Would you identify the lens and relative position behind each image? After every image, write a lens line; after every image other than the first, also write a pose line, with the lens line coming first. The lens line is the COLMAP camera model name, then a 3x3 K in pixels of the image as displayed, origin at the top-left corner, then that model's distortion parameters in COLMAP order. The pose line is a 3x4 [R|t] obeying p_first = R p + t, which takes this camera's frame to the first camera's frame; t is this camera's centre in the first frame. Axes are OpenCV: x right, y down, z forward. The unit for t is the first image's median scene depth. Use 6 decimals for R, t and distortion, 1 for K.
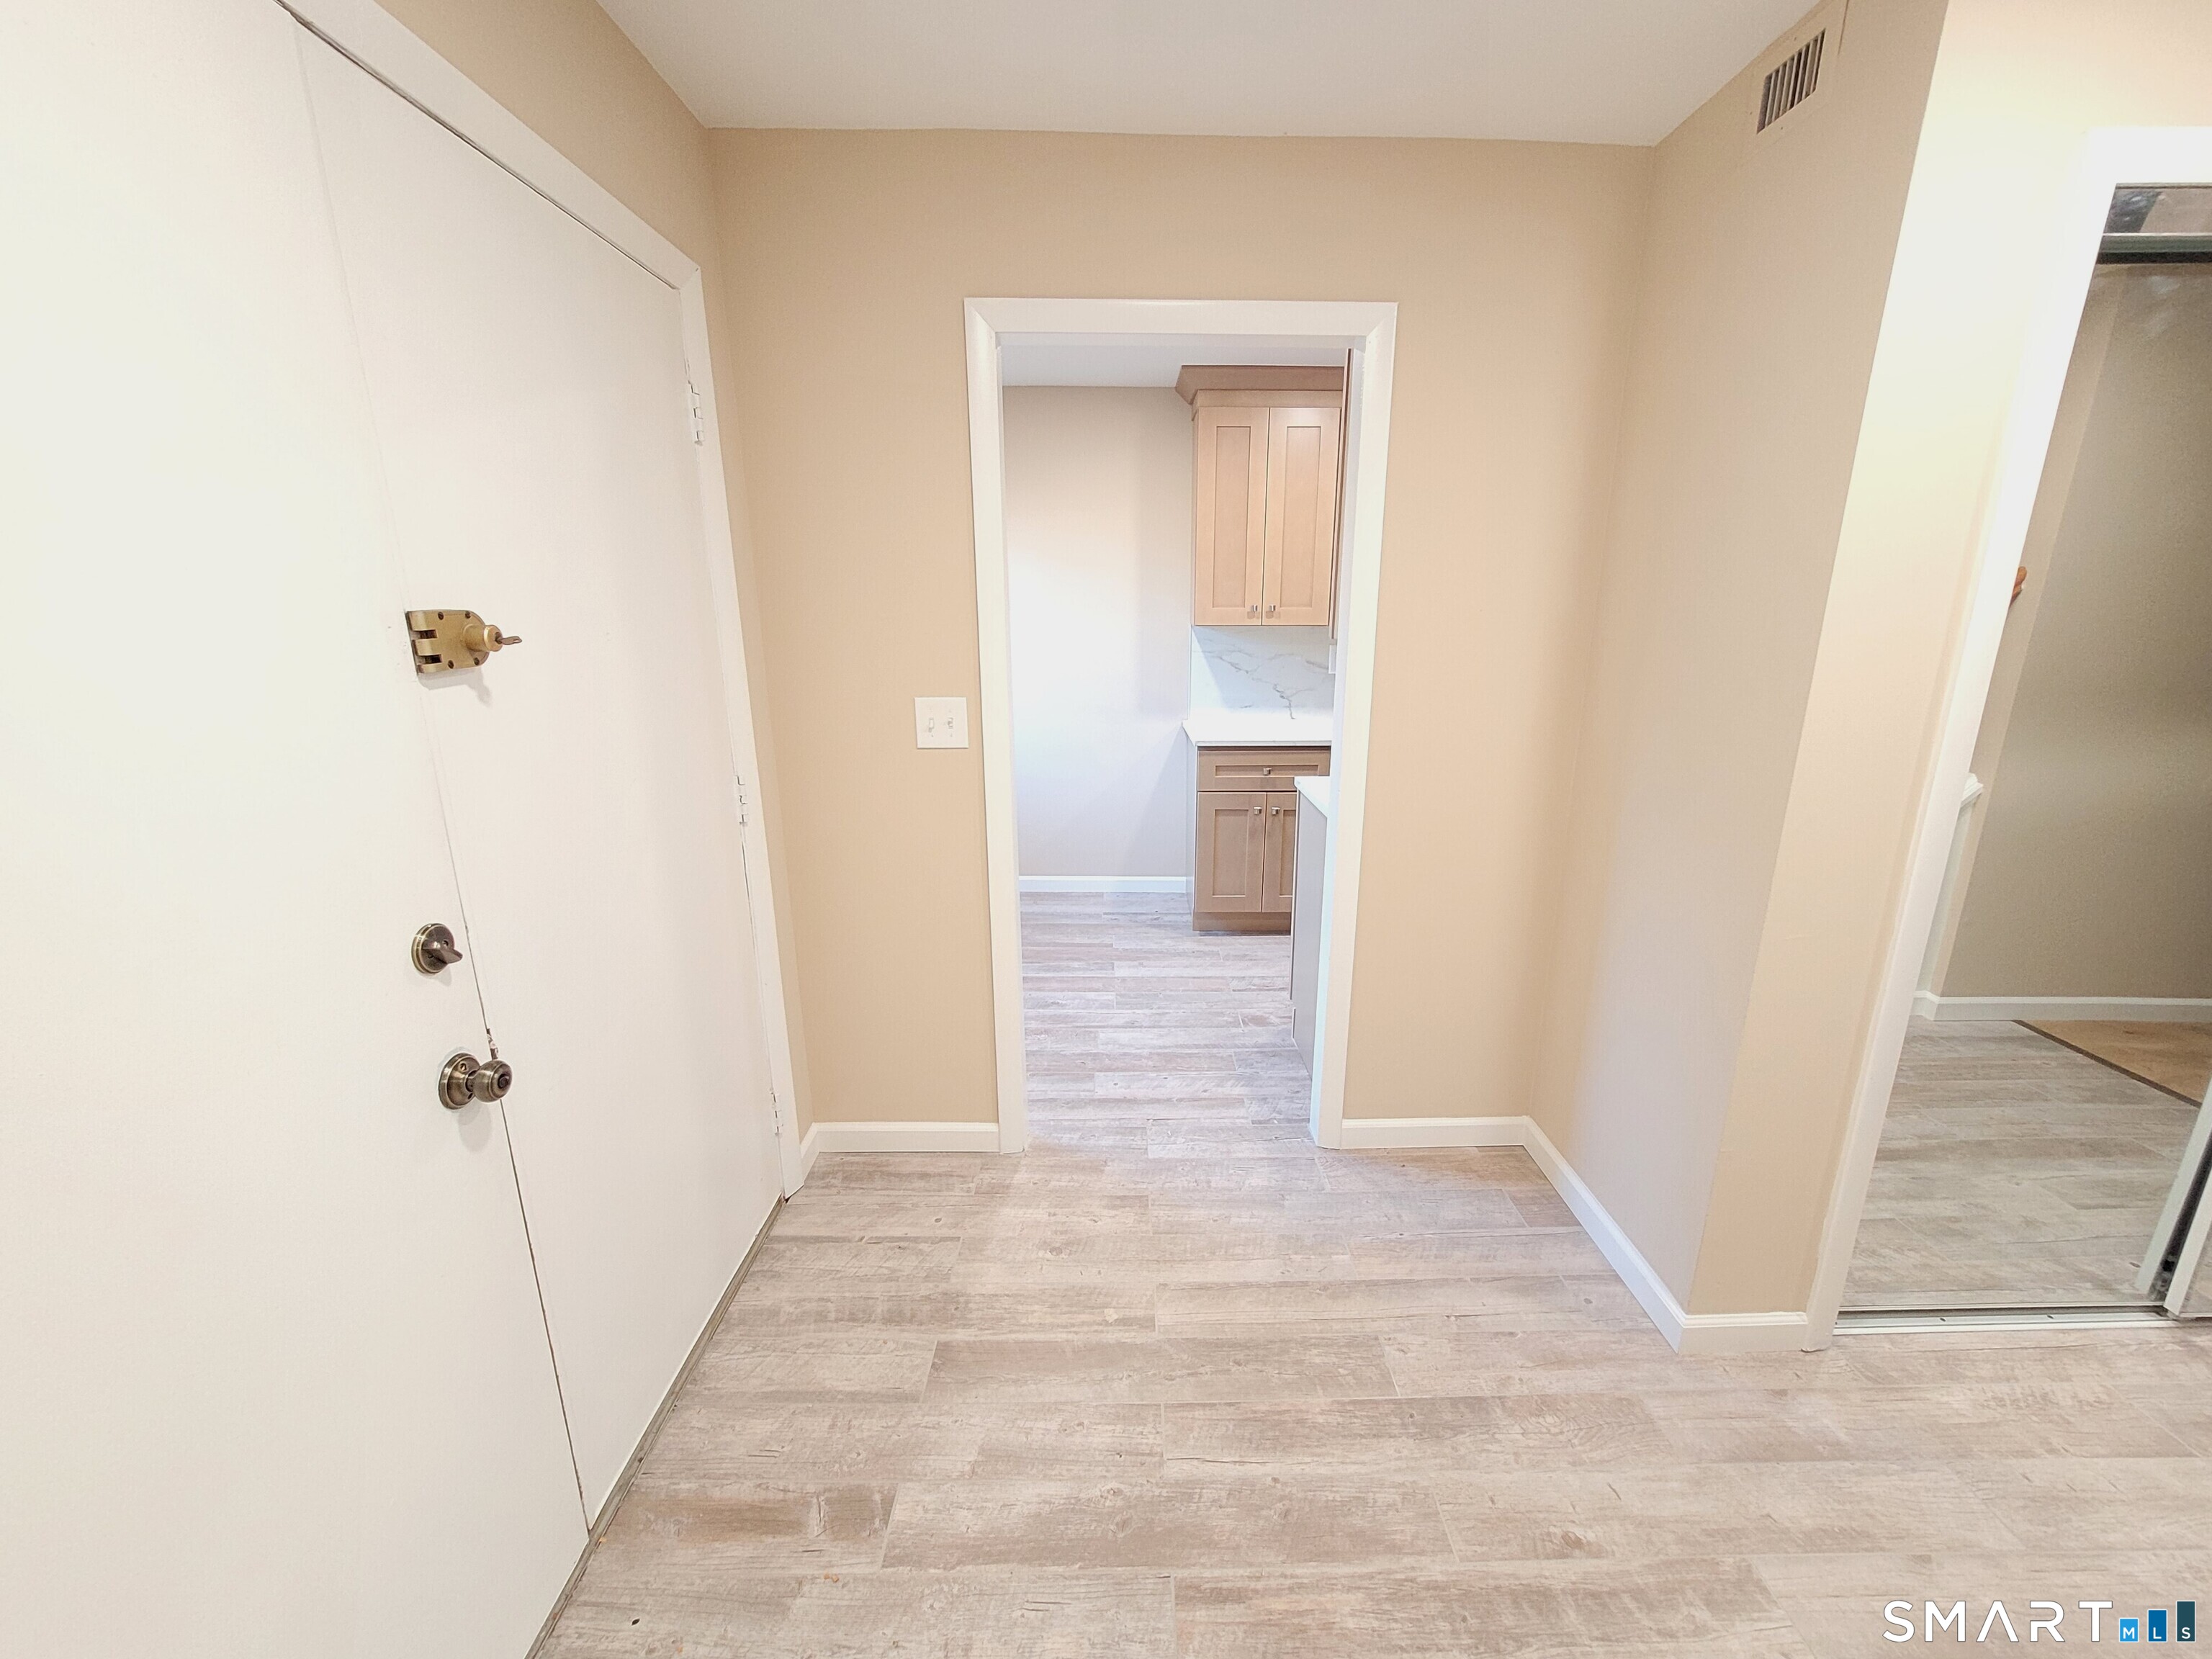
lens RADIAL K [[866.2, 0, 1132.7], [0, 866.2, 825.1], [0, 0, 1]] dist [-0.000799, 0.000602]
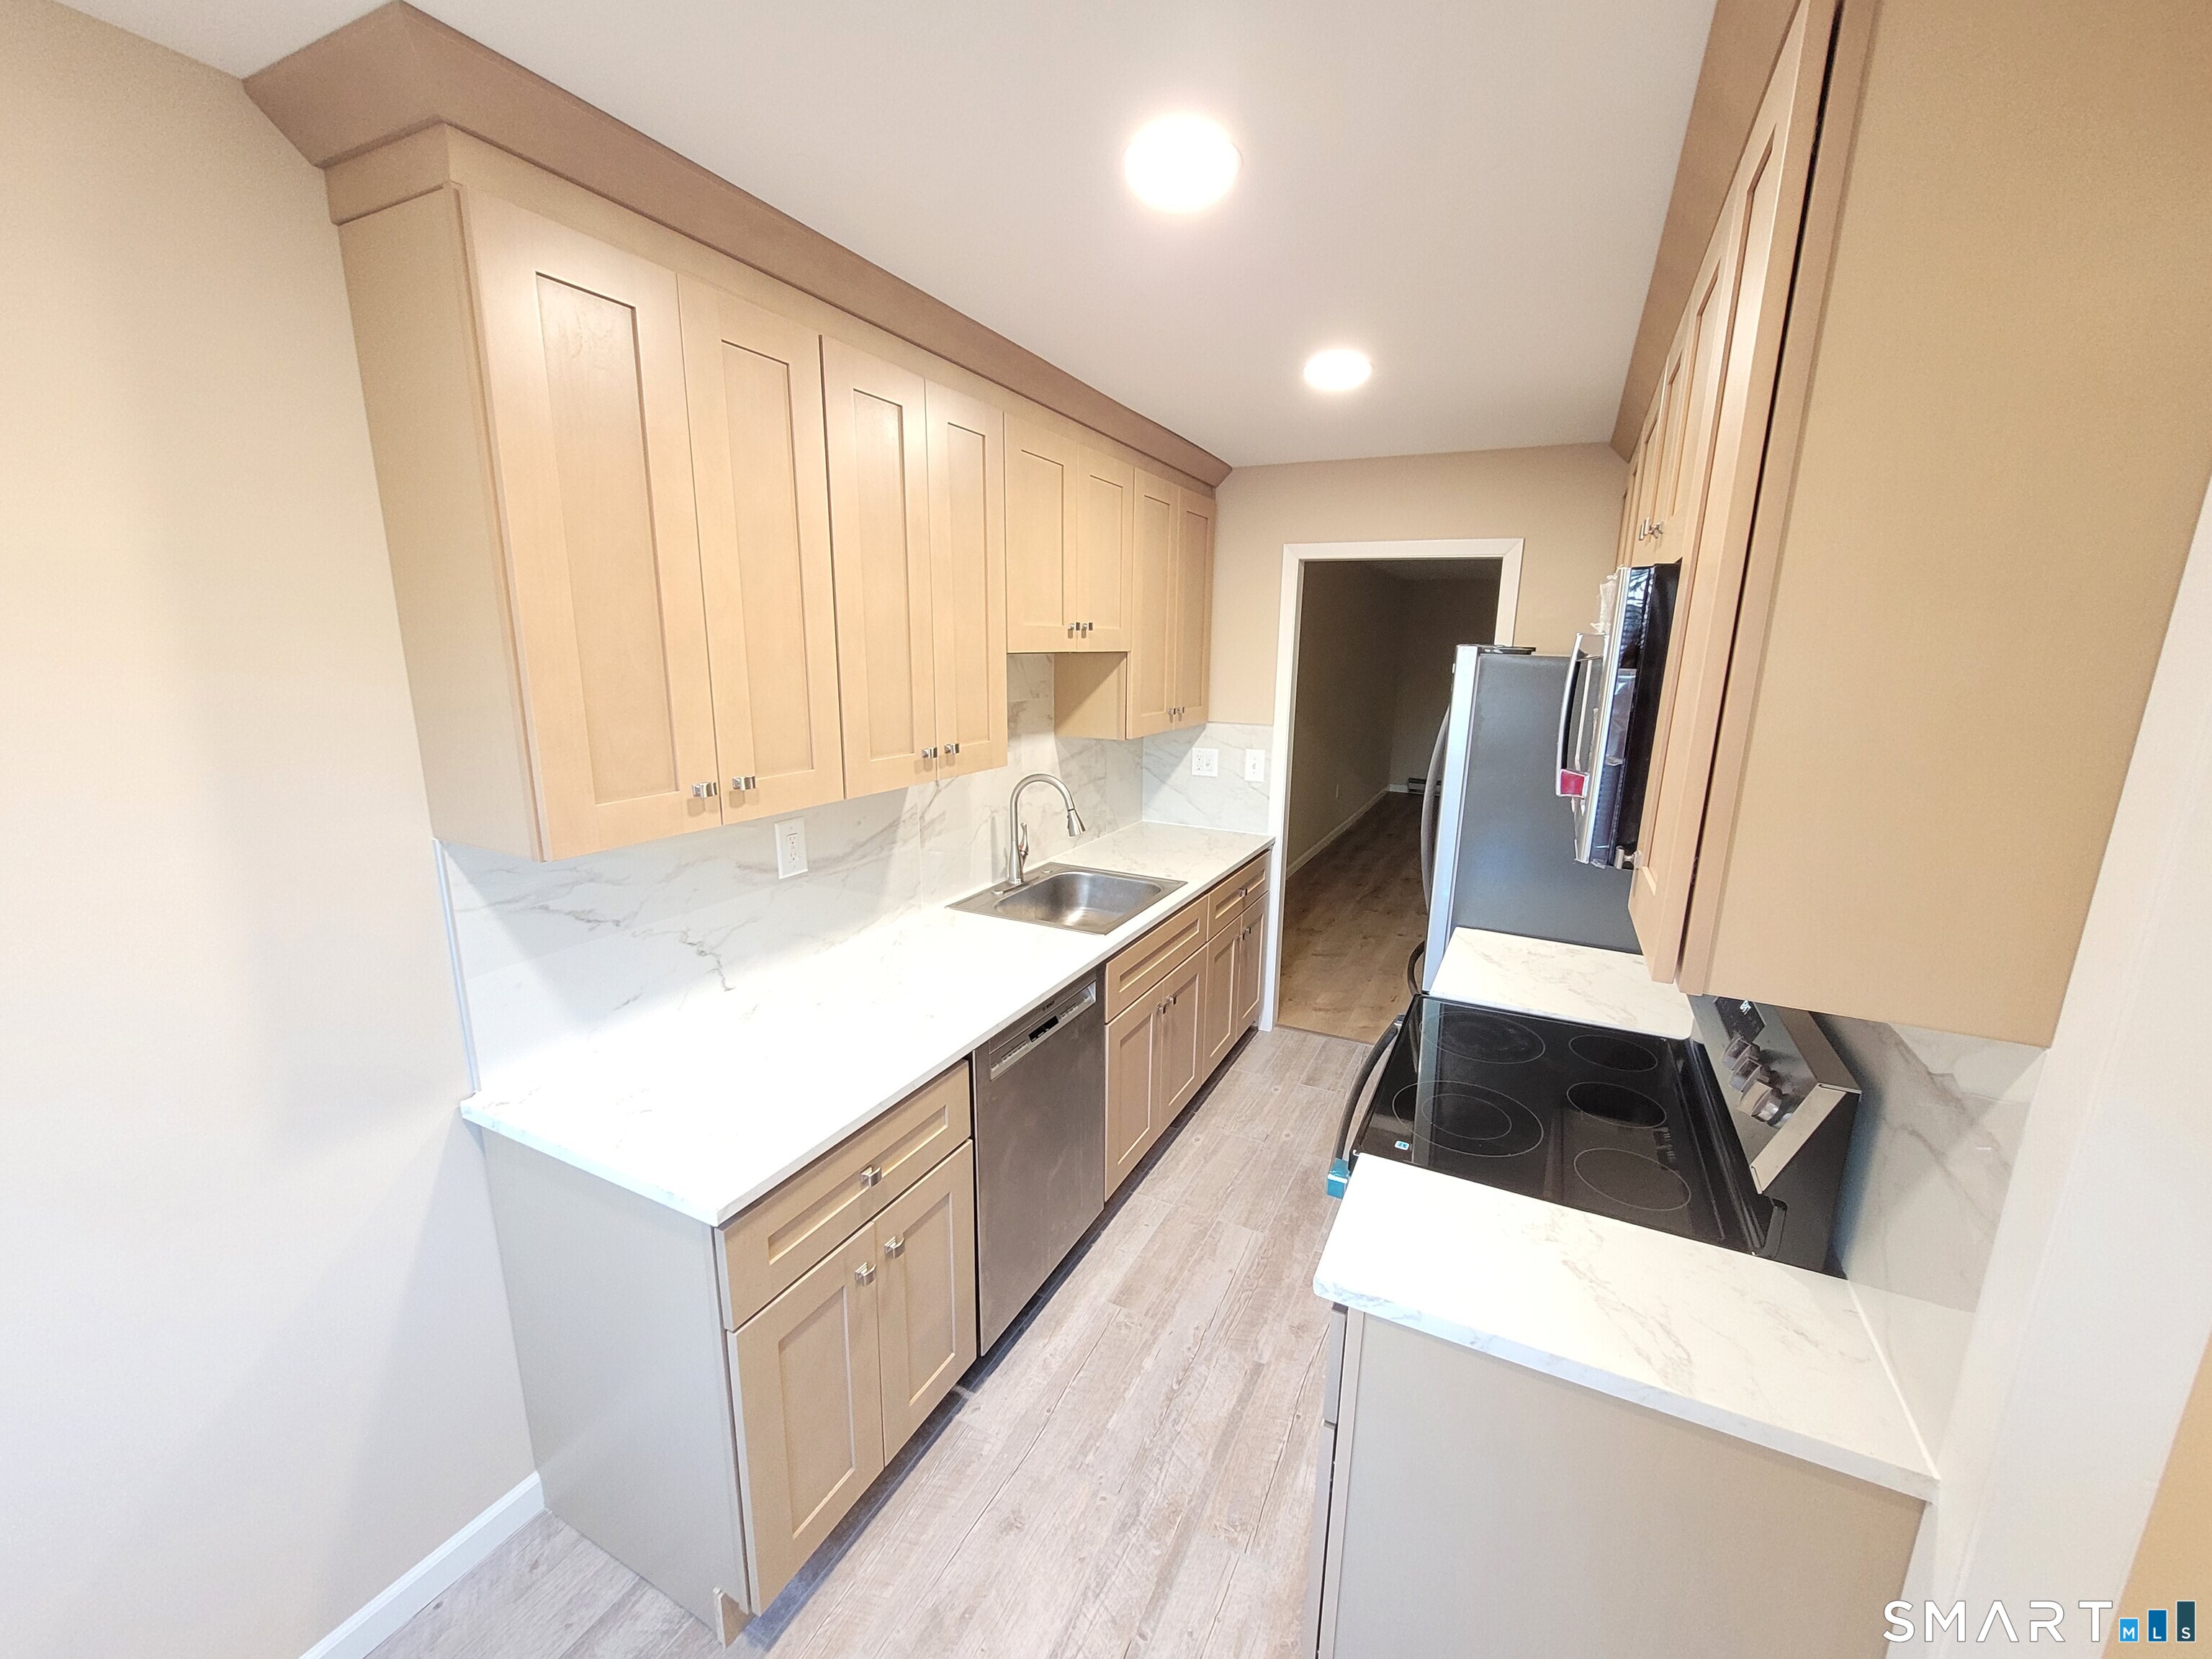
lens RADIAL K [[866.2, 0, 1135.2], [0, 866.2, 828.3], [0, 0, 1]] dist [-0.000799, 0.000602]
pose [[0.452179, -0.183207, 0.872909, -0.233998], [0.203851, 0.974001, 0.098826, -0.466039], [-0.868320, 0.133257, 0.477769, 1.294902]]
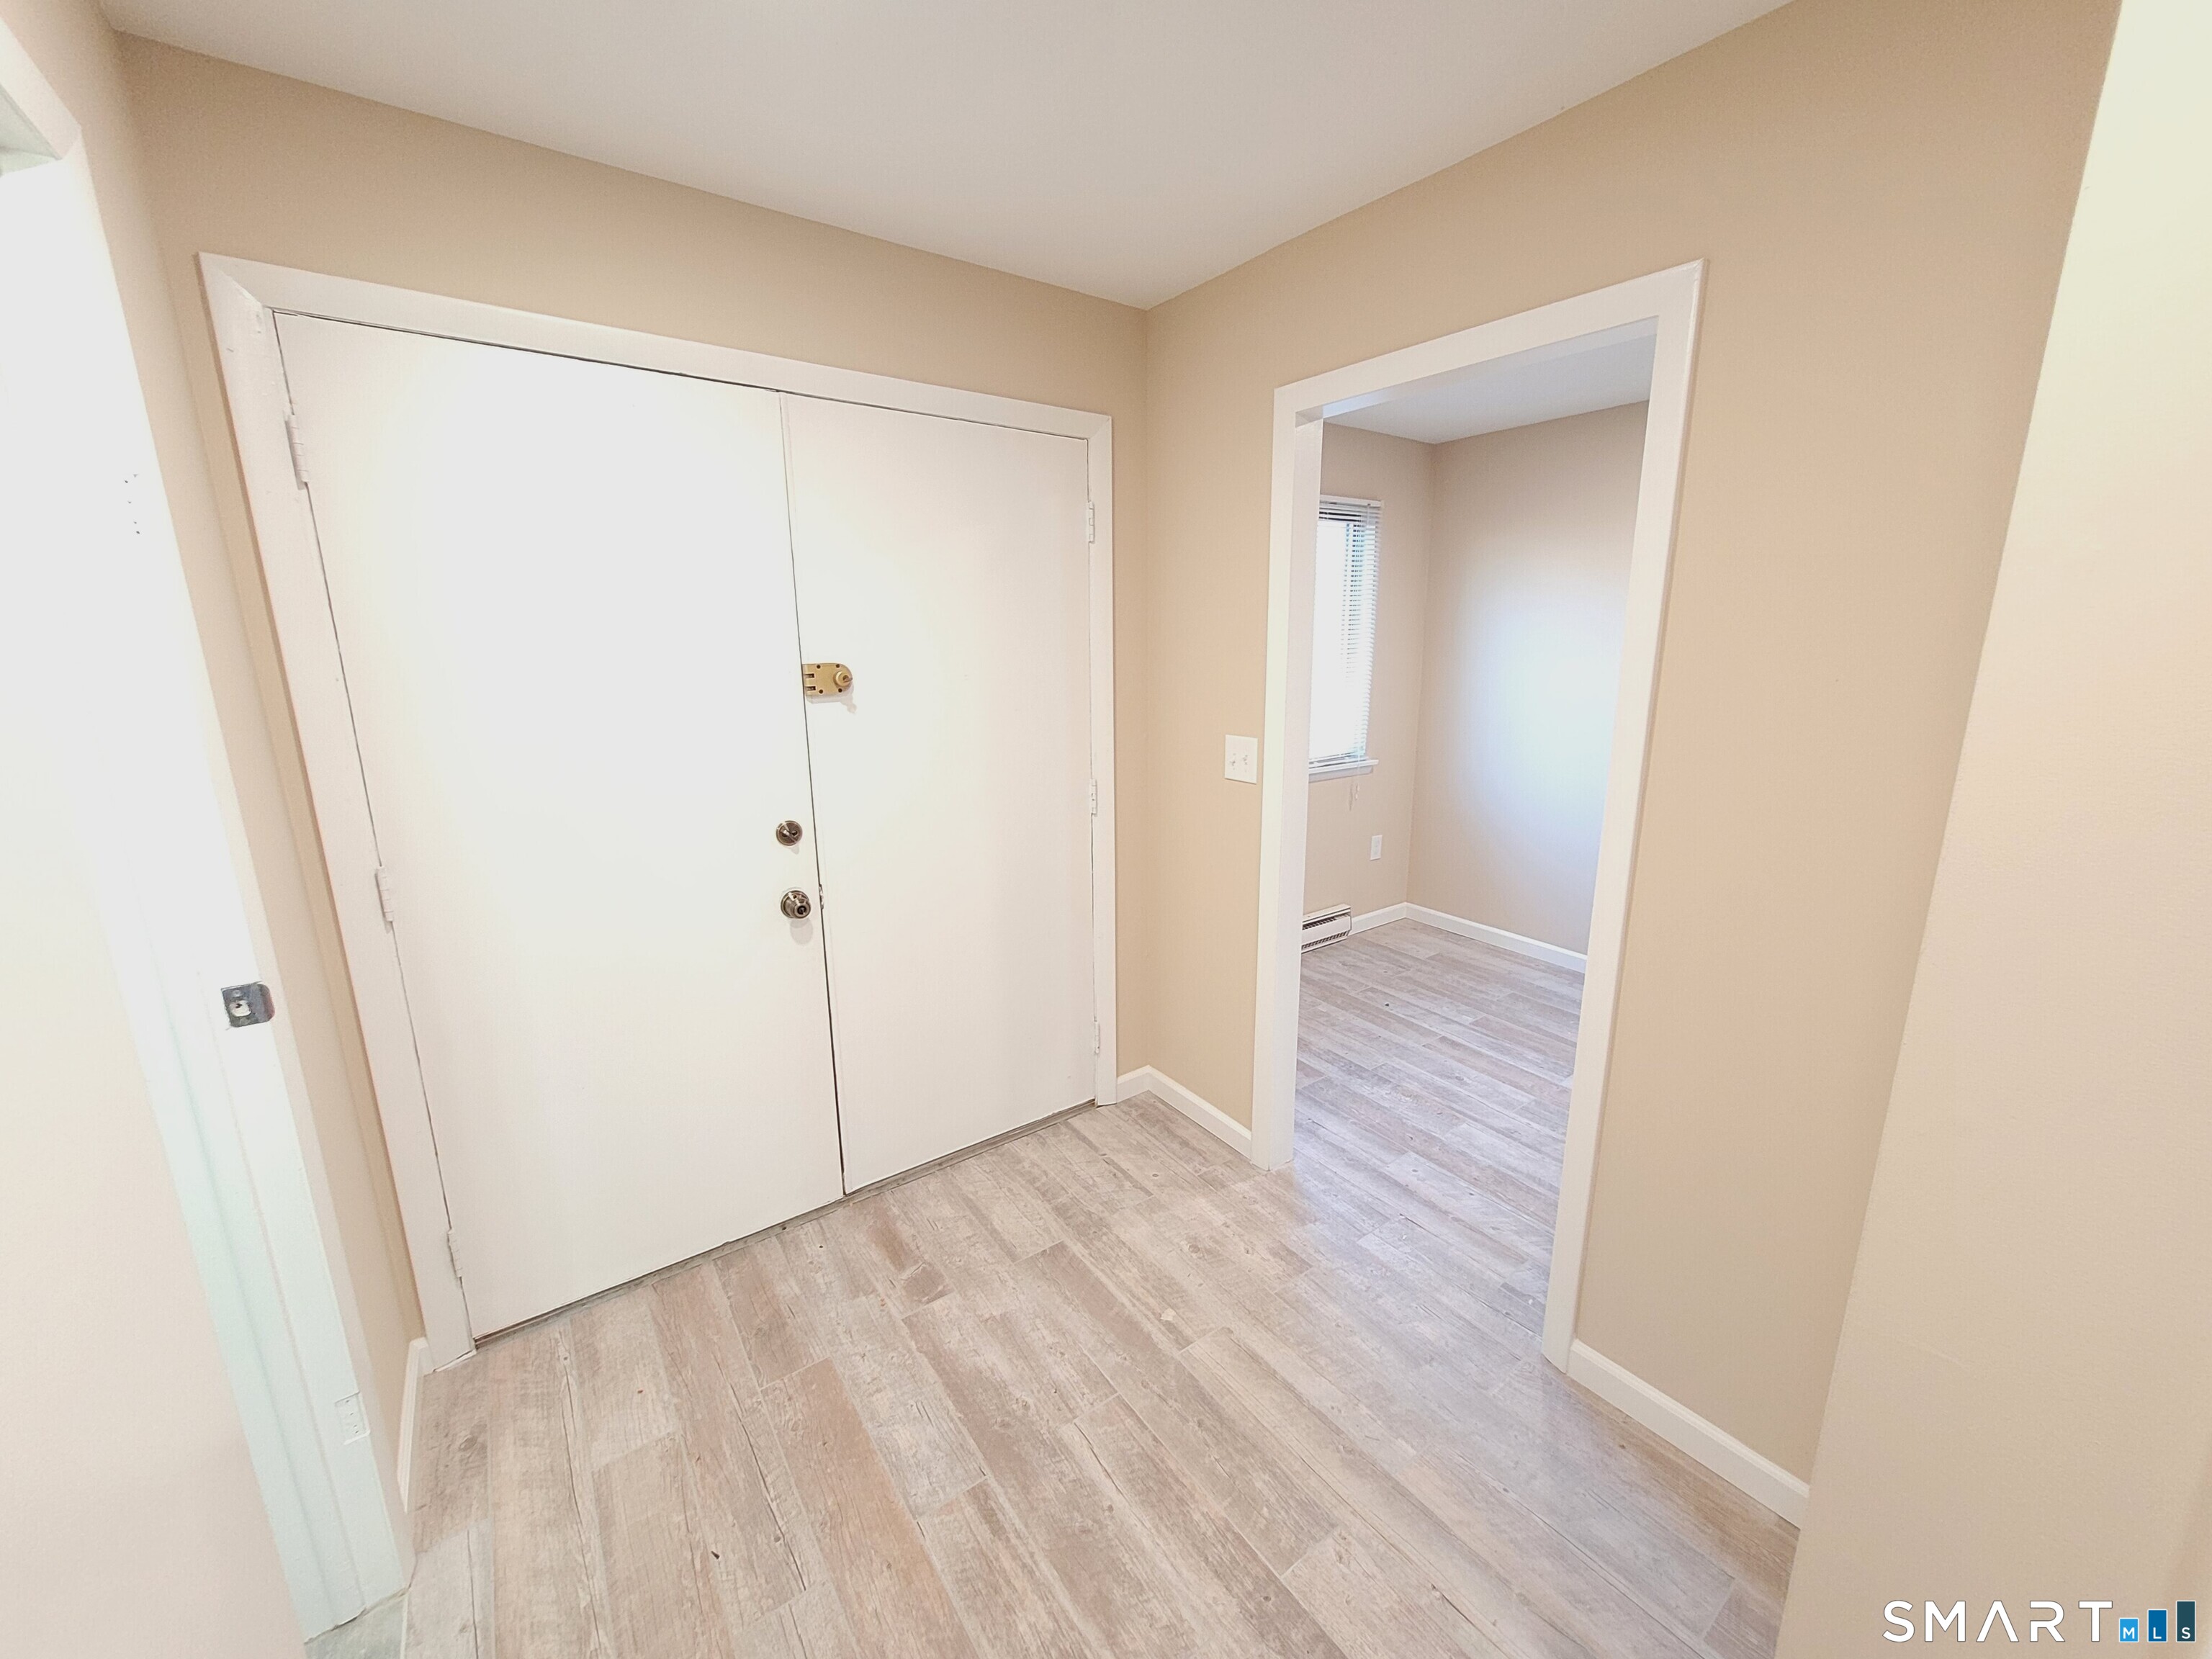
lens RADIAL K [[866.2, 0, 1141.2], [0, 866.2, 822.4], [0, 0, 1]] dist [-0.000799, 0.000602]
pose [[0.587451, 0.171826, -0.790808, 0.673819], [-0.198204, 0.977986, 0.065259, -0.093512], [0.784612, 0.118405, 0.608575, 0.235842]]
